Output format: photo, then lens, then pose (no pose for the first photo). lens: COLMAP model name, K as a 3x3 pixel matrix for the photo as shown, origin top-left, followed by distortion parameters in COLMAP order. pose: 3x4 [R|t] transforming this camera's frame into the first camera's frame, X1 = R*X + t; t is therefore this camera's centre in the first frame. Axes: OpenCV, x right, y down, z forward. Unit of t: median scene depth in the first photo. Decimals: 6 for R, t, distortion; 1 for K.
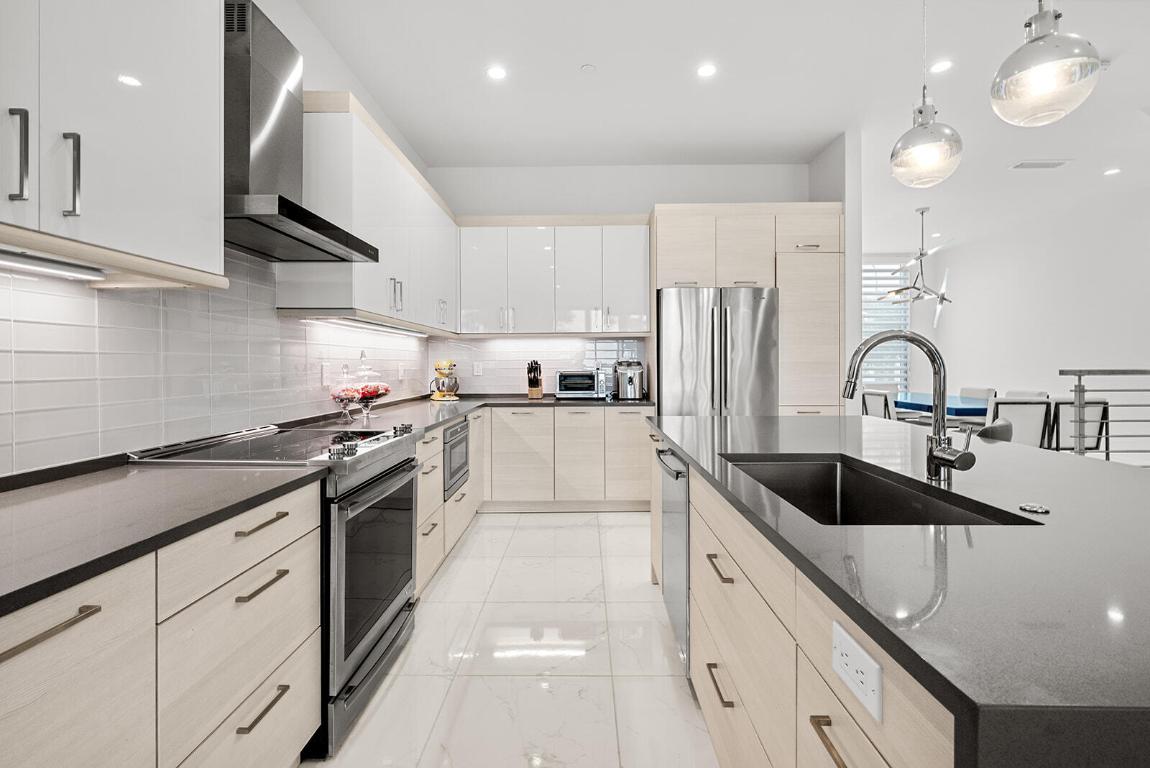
lens RADIAL K [[517.1, 0, 579.6], [0, 517.1, 360.4], [0, 0, 1]] dist [0.000438, 0.000412]
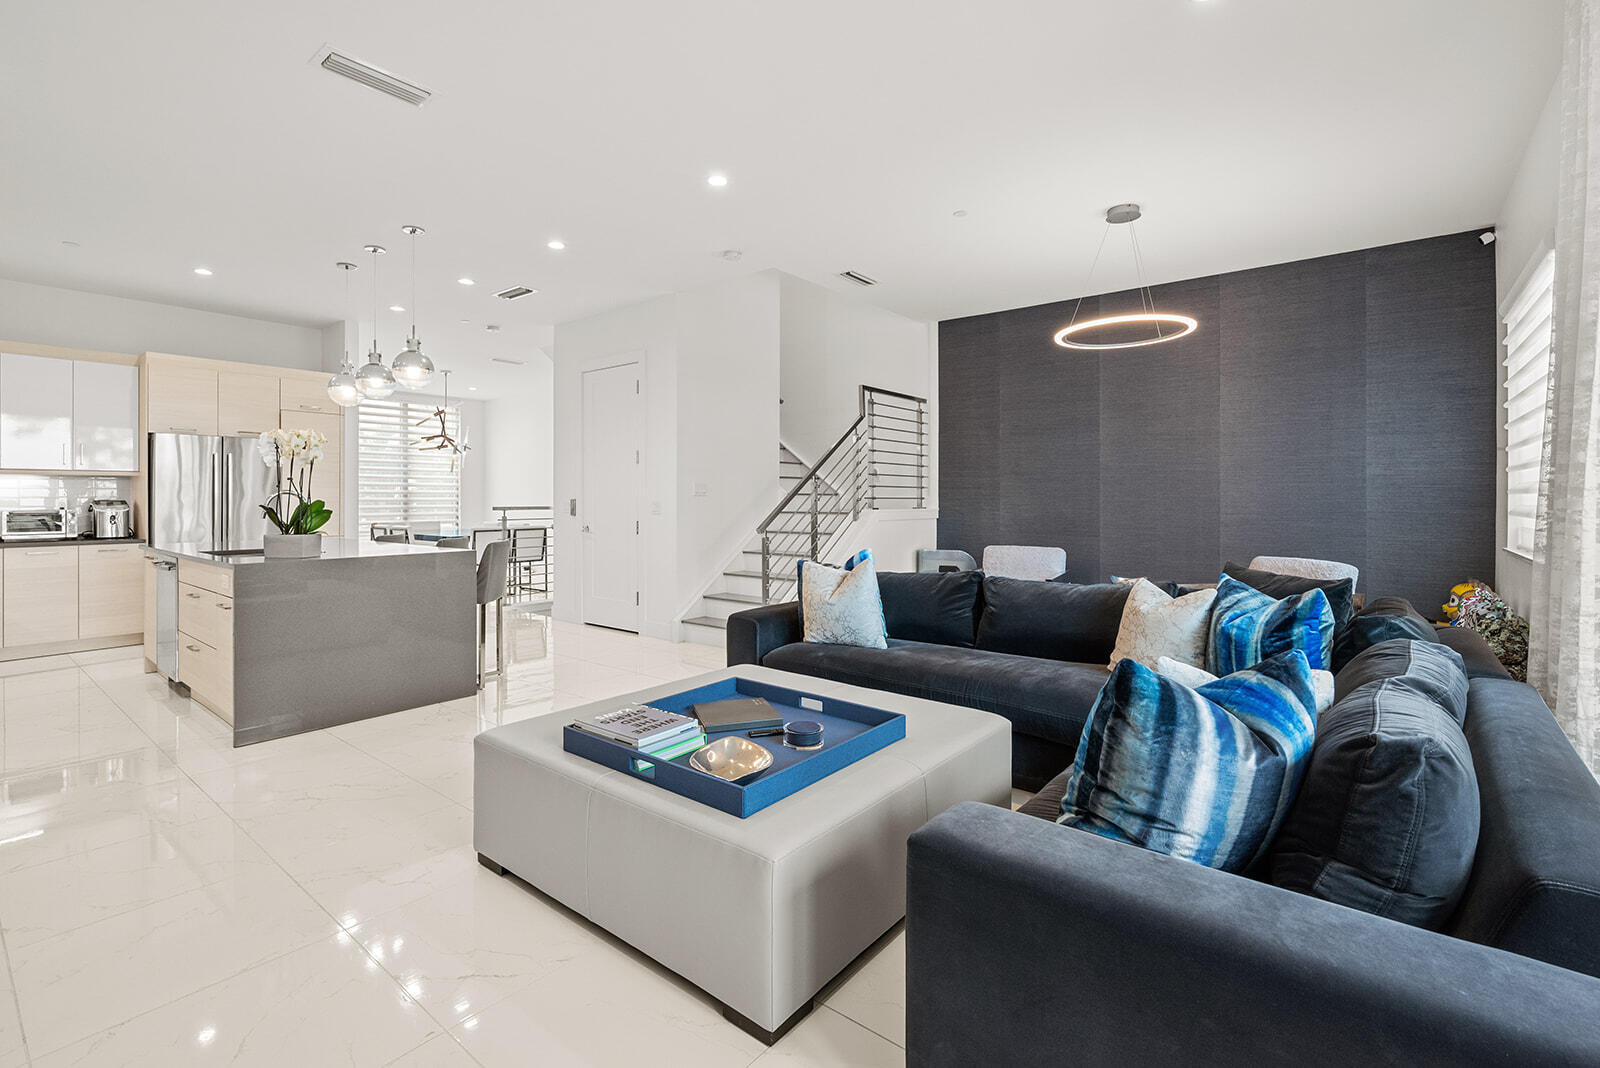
lens RADIAL K [[719.4, 0, 799.6], [0, 719.4, 495.9], [0, 0, 1]] dist [0.000438, 0.000412]
pose [[0.620709, 0.006988, 0.784010, -0.169451], [-0.006689, 0.999971, -0.003617, -0.010677], [-0.784013, -0.002999, 0.620737, -0.917672]]
